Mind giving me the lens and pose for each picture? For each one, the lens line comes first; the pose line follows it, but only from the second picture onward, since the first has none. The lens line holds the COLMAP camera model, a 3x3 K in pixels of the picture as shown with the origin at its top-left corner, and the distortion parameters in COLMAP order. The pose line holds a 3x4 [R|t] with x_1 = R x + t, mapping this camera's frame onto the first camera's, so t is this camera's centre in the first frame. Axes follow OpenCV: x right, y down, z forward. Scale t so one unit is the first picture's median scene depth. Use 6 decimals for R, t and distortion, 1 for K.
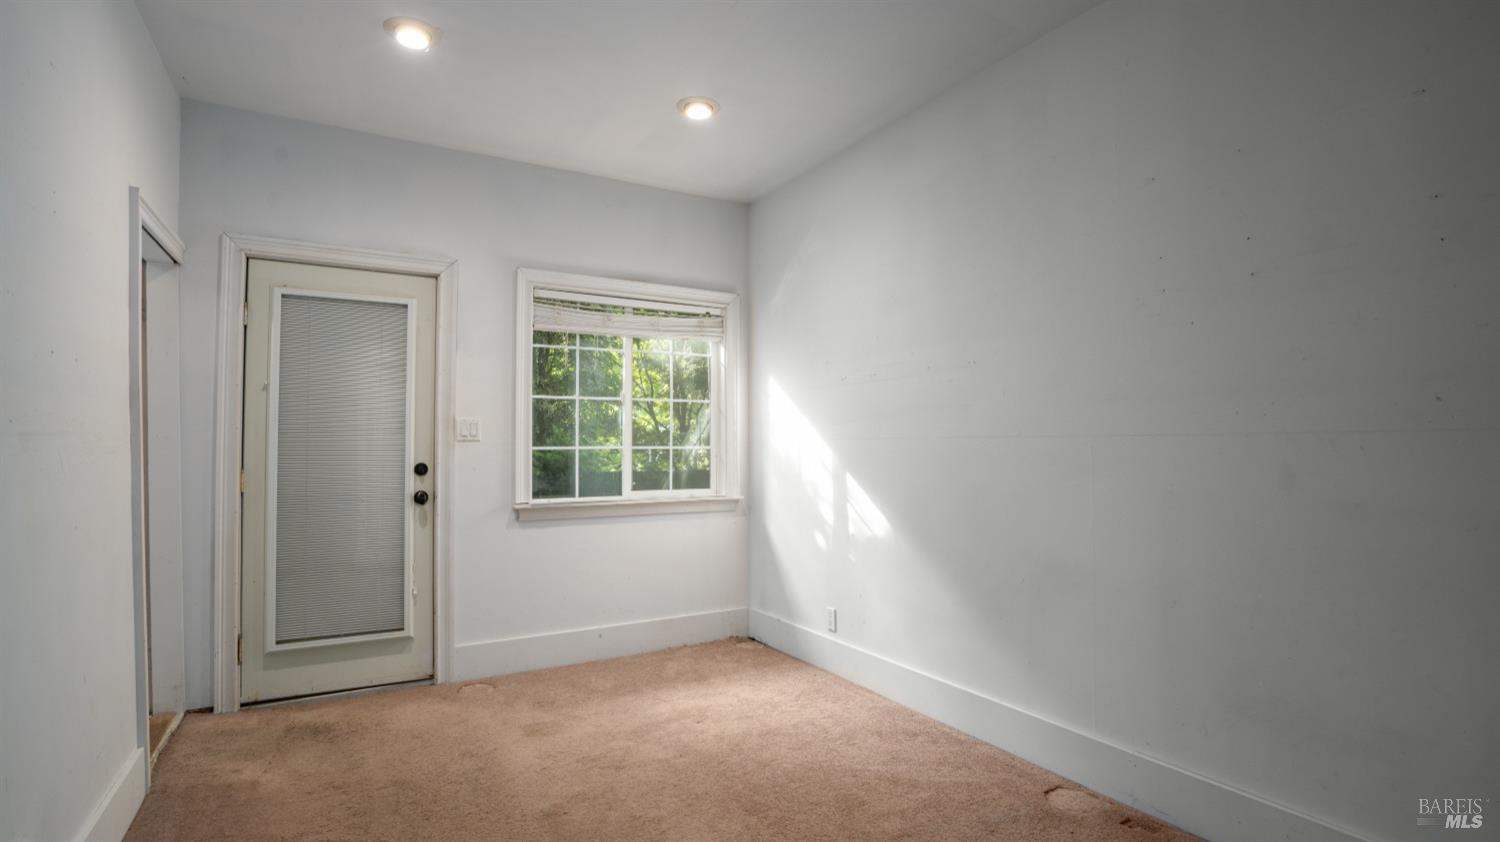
lens RADIAL K [[700.5, 0, 752.3], [0, 700.5, 422.5], [0, 0, 1]] dist [-0.038093, 0.009967]
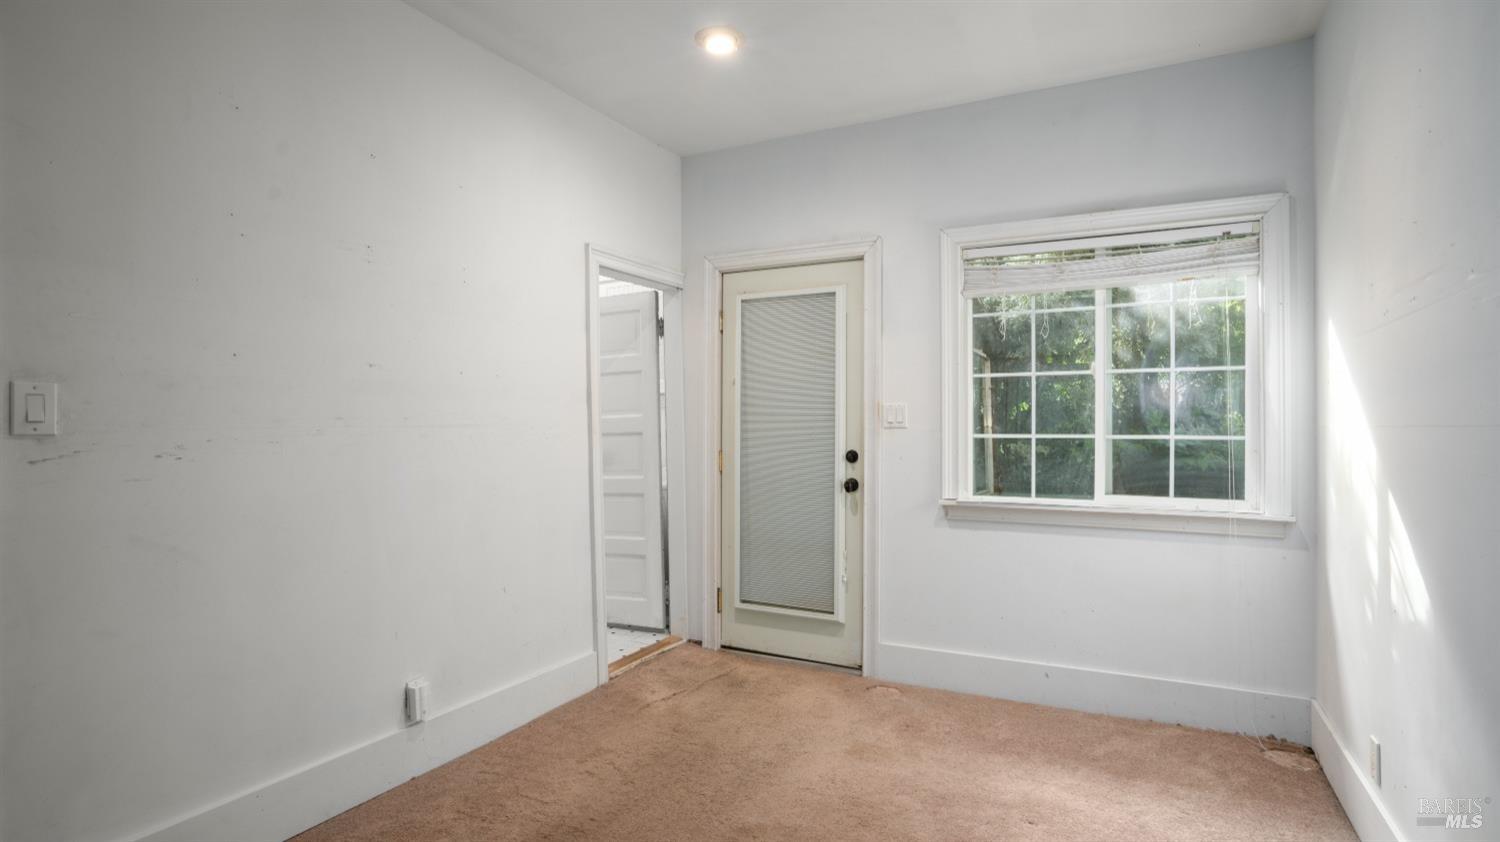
lens RADIAL K [[751.3, 0, 749.4], [0, 751.3, 424.2], [0, 0, 1]] dist [-0.037289, 0.004757]
pose [[0.530577, -0.002374, -0.847633, 0.353053], [0.021122, 0.999723, 0.010421, 0.007230], [0.847374, -0.023433, 0.530480, 0.309820]]
